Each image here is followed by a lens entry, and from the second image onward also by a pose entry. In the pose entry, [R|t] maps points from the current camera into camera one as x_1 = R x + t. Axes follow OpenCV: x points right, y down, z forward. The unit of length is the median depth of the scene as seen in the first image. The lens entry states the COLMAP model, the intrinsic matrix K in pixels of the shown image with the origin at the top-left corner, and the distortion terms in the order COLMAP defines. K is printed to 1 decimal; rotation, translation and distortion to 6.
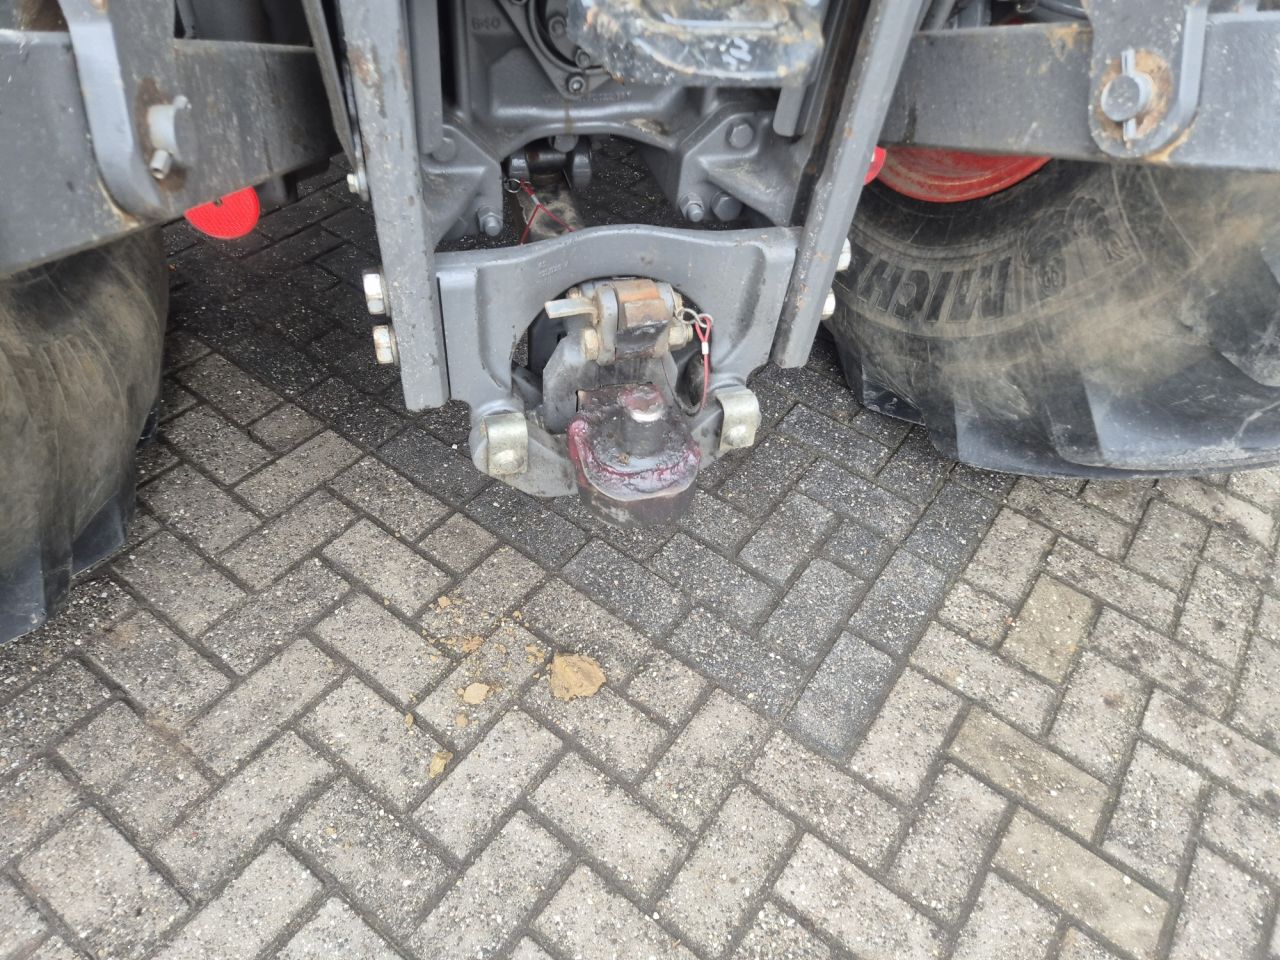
lens RADIAL K [[845.6, 0, 629.7], [0, 845.6, 476.5], [0, 0, 1]] dist [0.076562, -0.061940]
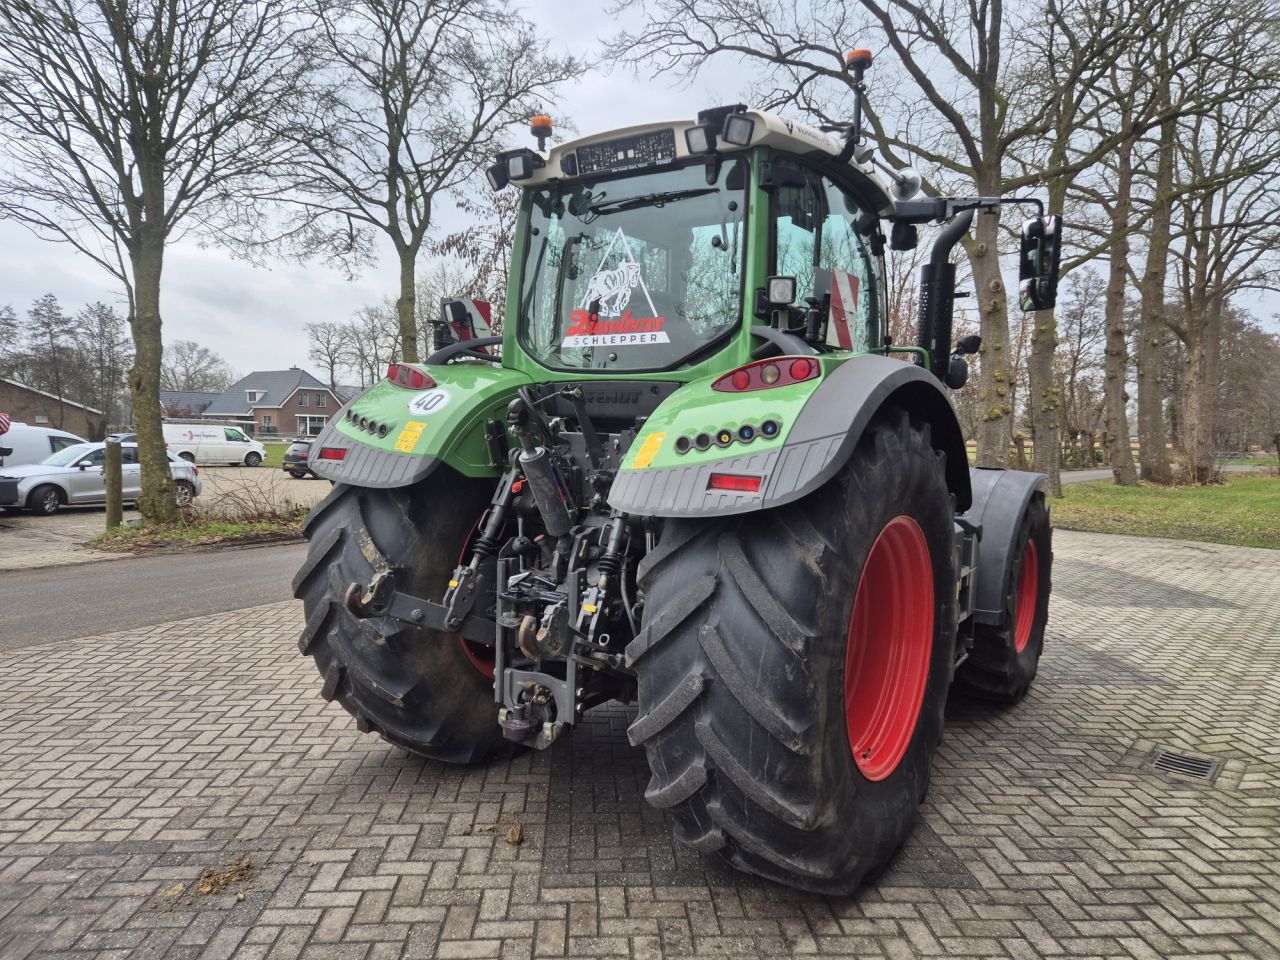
lens RADIAL K [[854.3, 0, 645.1], [0, 854.3, 474.4], [0, 0, 1]] dist [0.078982, -0.060685]
pose [[0.648268, -0.024569, -0.761016, 2.584798], [-0.548856, 0.677663, -0.489418, 0.615868], [0.527737, 0.734962, 0.425822, -0.937499]]
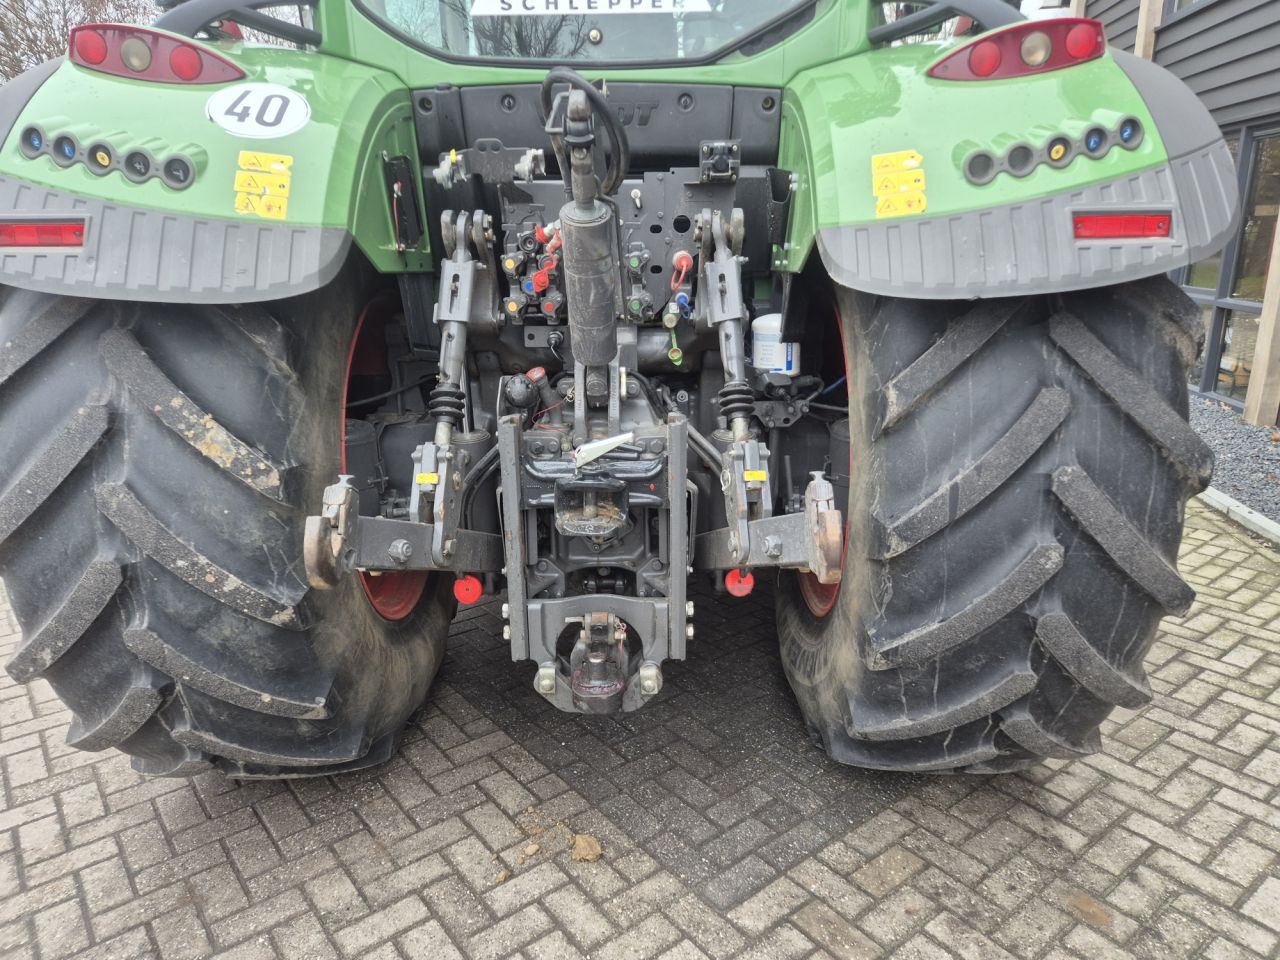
lens RADIAL K [[854.3, 0, 645.1], [0, 854.3, 474.4], [0, 0, 1]] dist [0.078982, -0.060685]
pose [[0.959491, -0.022323, -0.280854, 0.609735], [-0.135428, 0.837594, -0.529240, 0.543727], [0.247056, 0.545836, 0.800641, -0.895652]]
